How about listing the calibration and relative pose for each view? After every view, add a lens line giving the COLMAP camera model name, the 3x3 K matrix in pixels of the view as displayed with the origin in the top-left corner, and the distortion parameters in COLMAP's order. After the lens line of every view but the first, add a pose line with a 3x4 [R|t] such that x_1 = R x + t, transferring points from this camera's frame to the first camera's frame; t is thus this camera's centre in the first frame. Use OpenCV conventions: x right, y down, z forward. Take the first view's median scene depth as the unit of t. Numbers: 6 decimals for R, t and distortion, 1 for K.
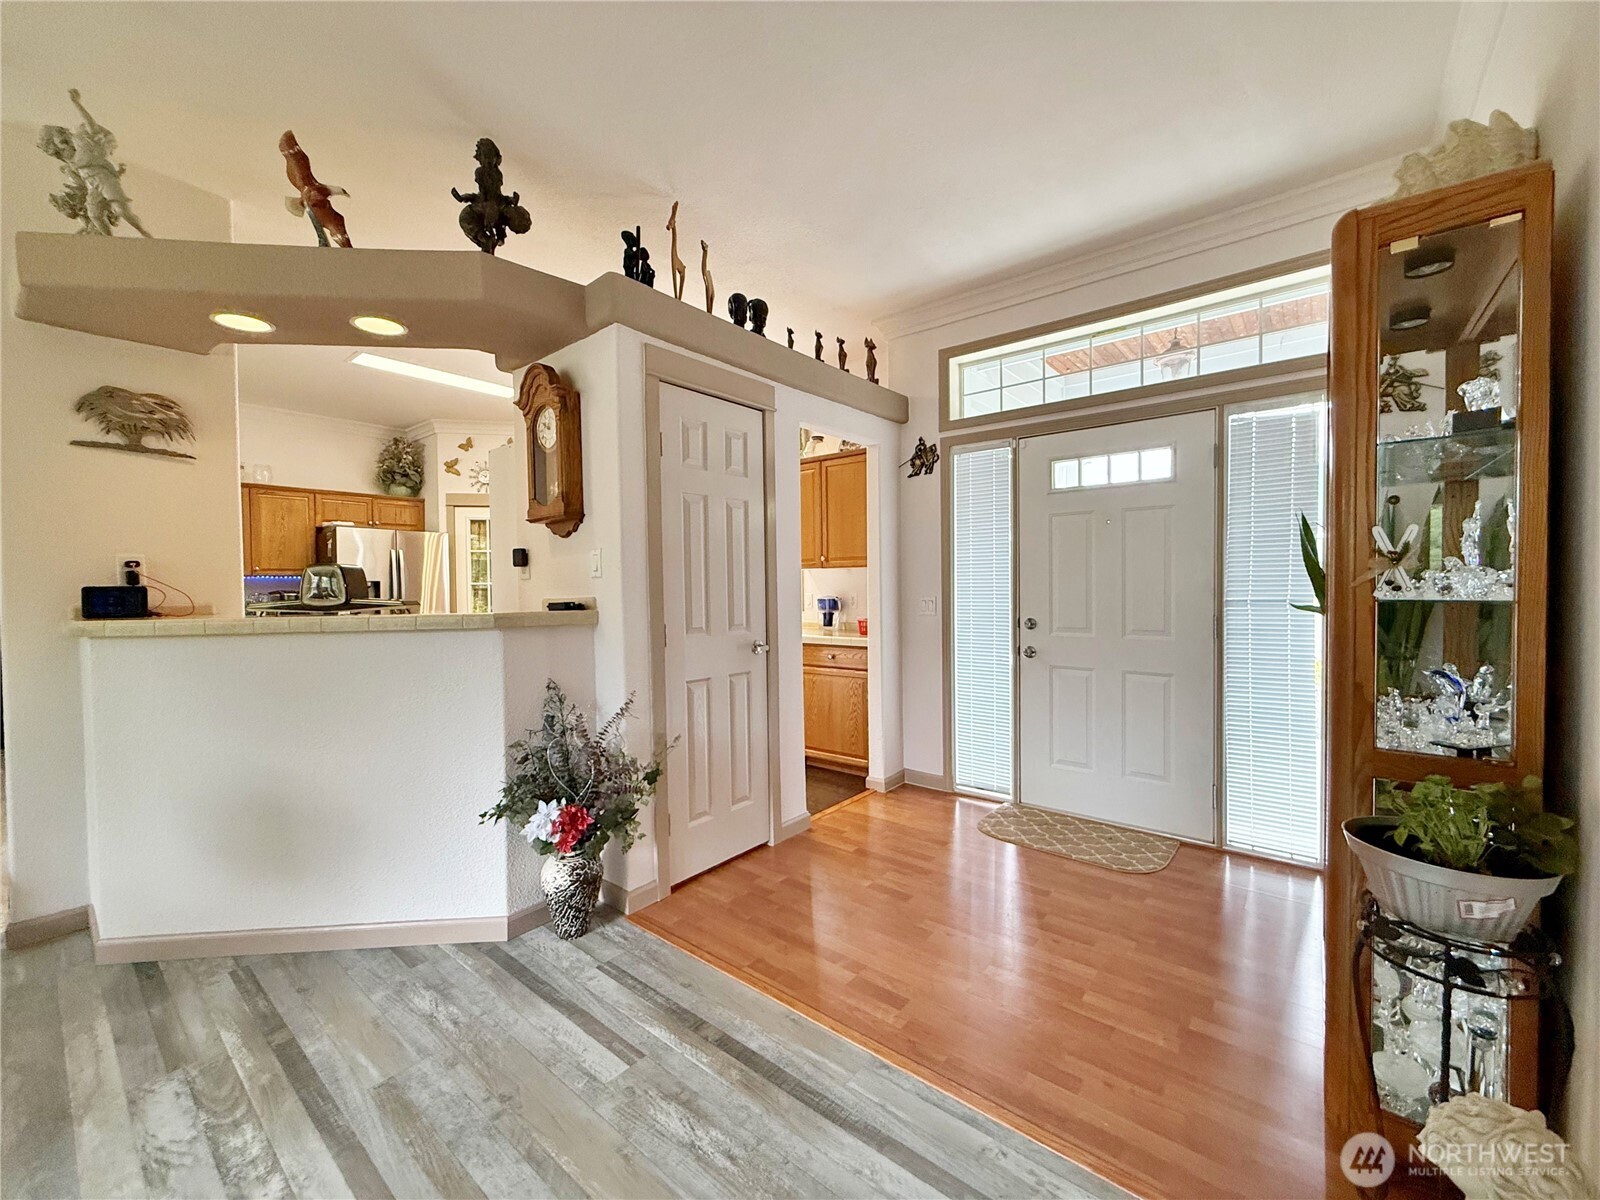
lens RADIAL K [[641.4, 0, 793.2], [0, 641.4, 597.1], [0, 0, 1]] dist [-0.001245, 0.001605]
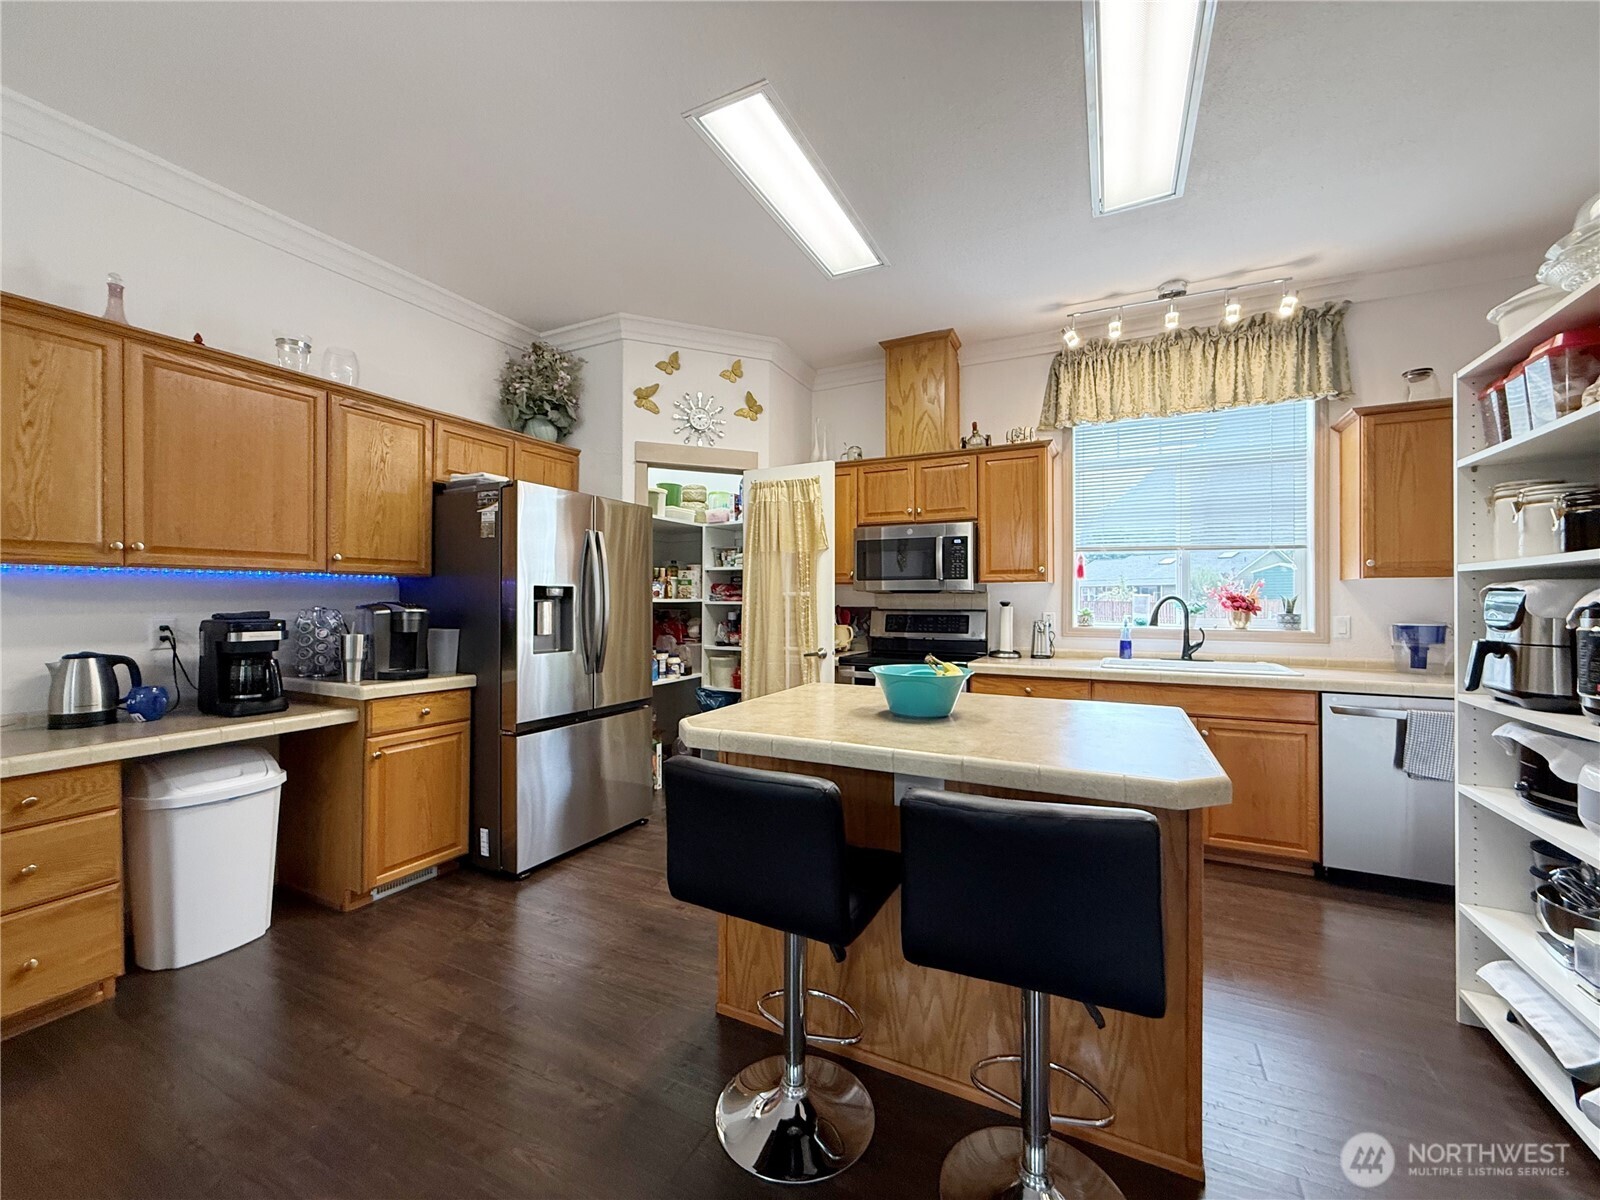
lens RADIAL K [[641.4, 0, 797.2], [0, 641.4, 602.8], [0, 0, 1]] dist [-0.001245, 0.001605]
pose [[0.975141, 0.011911, 0.221267, -0.571283], [-0.008527, 0.999832, -0.016239, -0.002518], [-0.221423, 0.013949, 0.975078, 0.419428]]
